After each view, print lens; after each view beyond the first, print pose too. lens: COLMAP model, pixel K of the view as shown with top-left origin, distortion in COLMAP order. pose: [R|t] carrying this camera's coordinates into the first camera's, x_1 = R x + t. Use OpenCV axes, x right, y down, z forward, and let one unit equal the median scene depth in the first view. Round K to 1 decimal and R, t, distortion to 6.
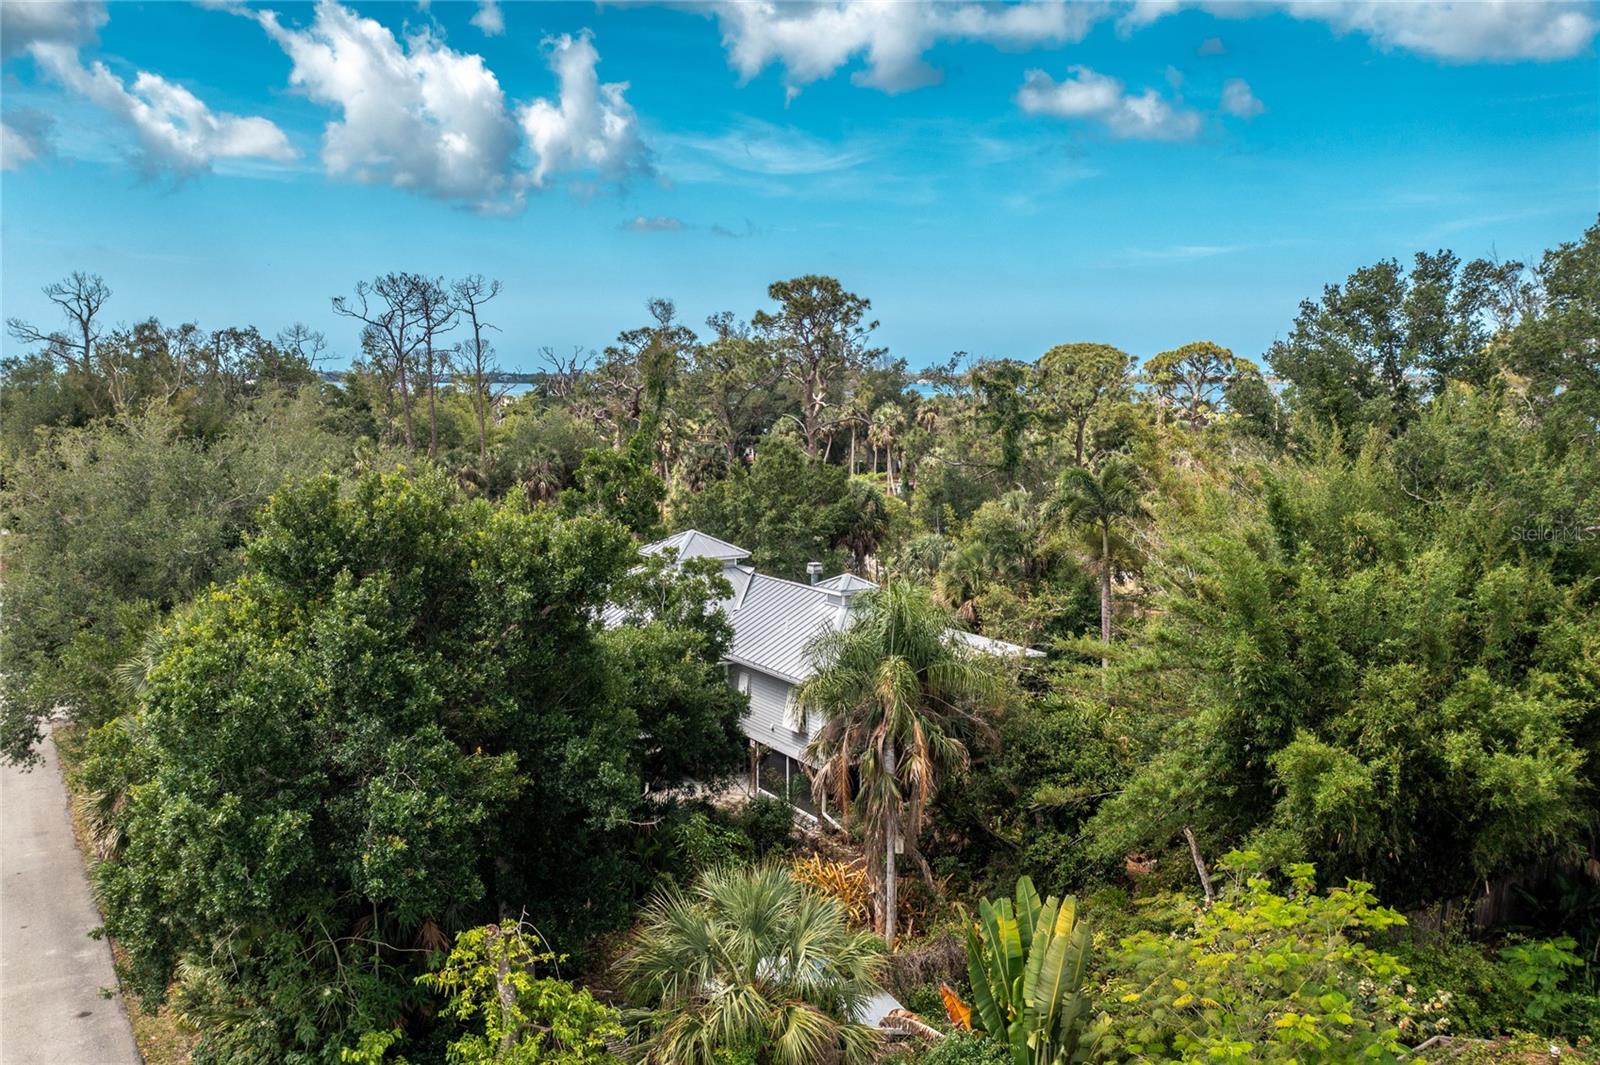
lens RADIAL K [[1341.5, 0, 801.6], [0, 1341.5, 511.5], [0, 0, 1]] dist [0.074450, 0.010152]
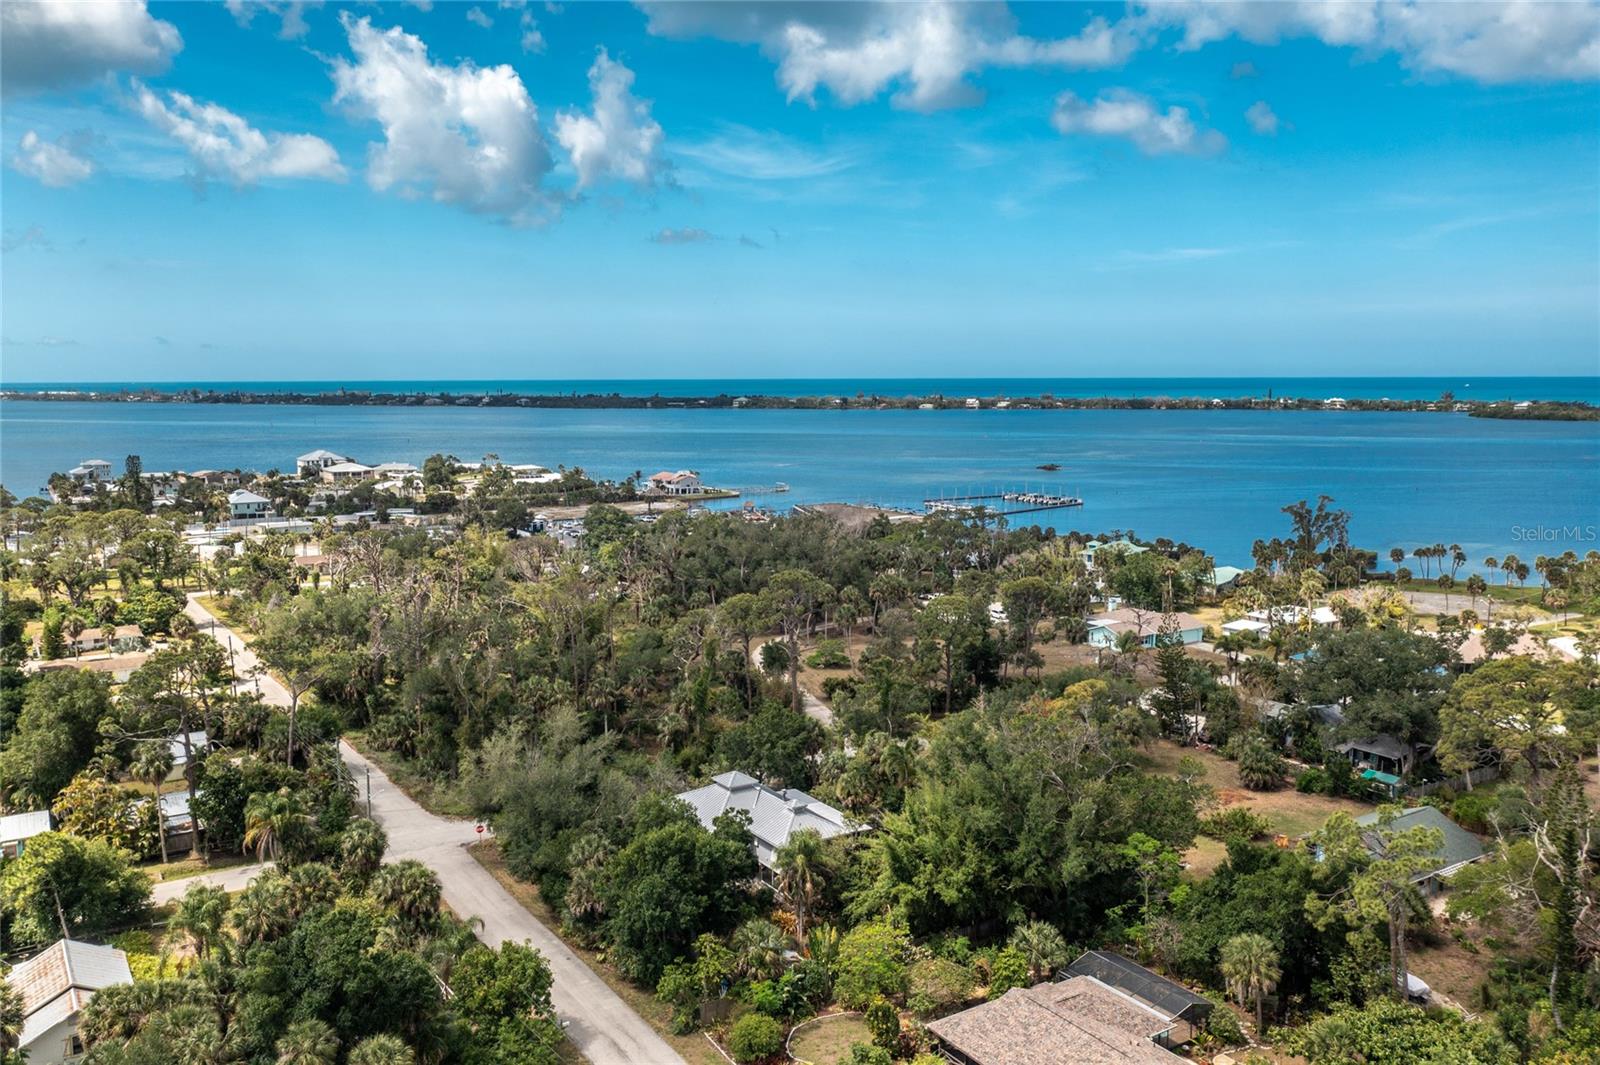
lens RADIAL K [[1353.8, 0, 800.0], [0, 1353.8, 532.5], [0, 0, 1]] dist [-0.003864, 0.003274]
pose [[0.999975, 0.000441, -0.007056, 0.047910], [-0.000327, 0.999869, 0.016161, -0.404775], [0.007062, -0.016159, 0.999844, -1.278754]]
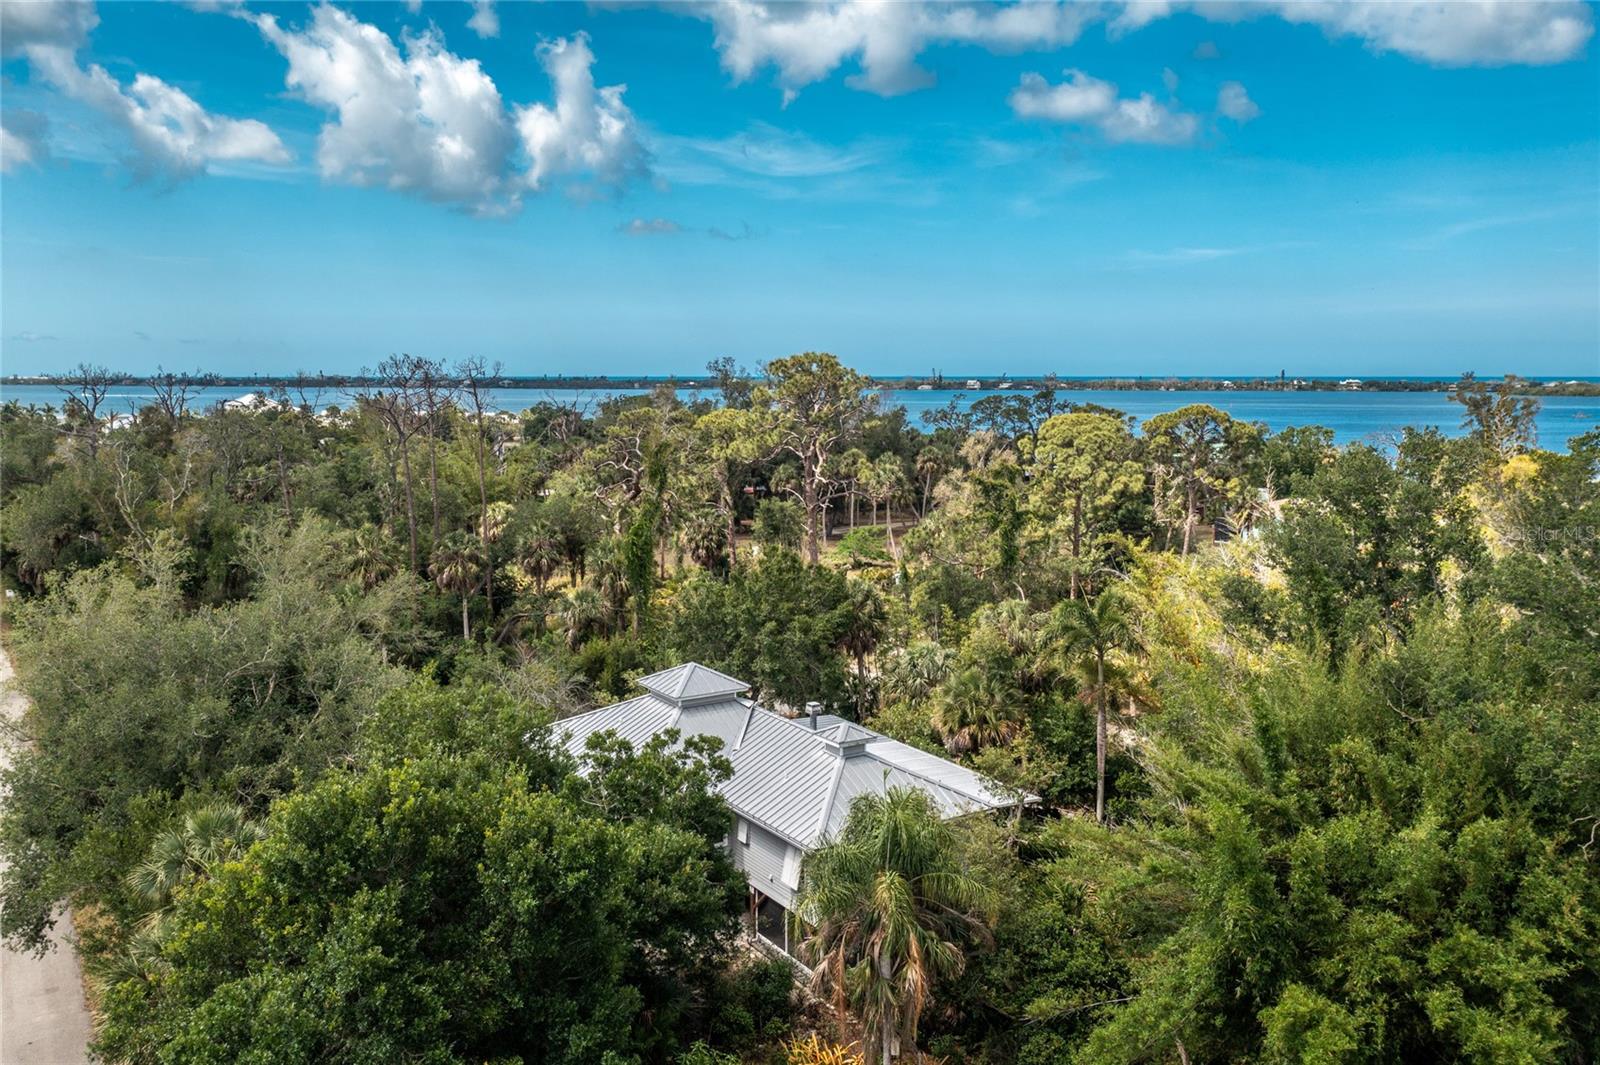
lens RADIAL K [[1342.1, 0, 800.0], [0, 1342.1, 532.5], [0, 0, 1]] dist [0.078658, 0.009653]
pose [[0.999998, 0.001373, -0.001208, 0.000620], [-0.001355, 0.999892, 0.014650, -0.087657], [0.001228, -0.014649, 0.999892, -0.011588]]
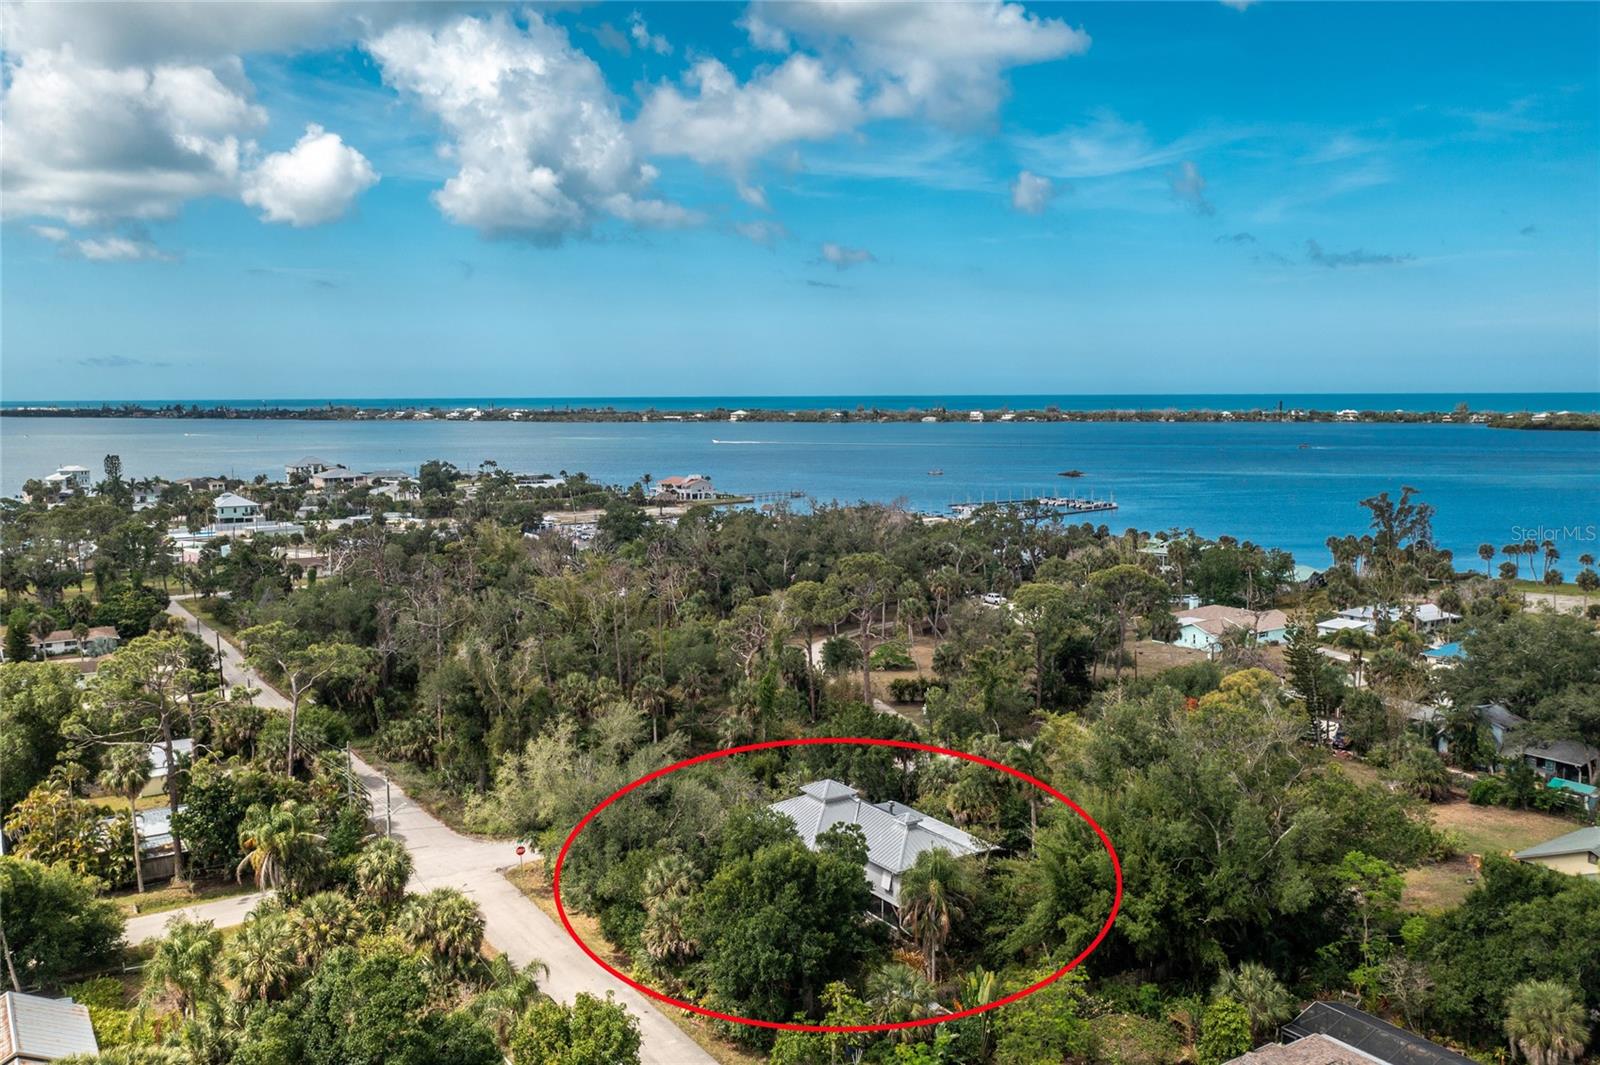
lens RADIAL K [[1370.0, 0, 800.0], [0, 1370.0, 532.5], [0, 0, 1]] dist [-0.002702, 0.002345]
pose [[0.999998, -0.001550, -0.000959, -0.107365], [0.001551, 0.999998, 0.001076, -0.318765], [0.000957, -0.001077, 0.999999, -0.943516]]
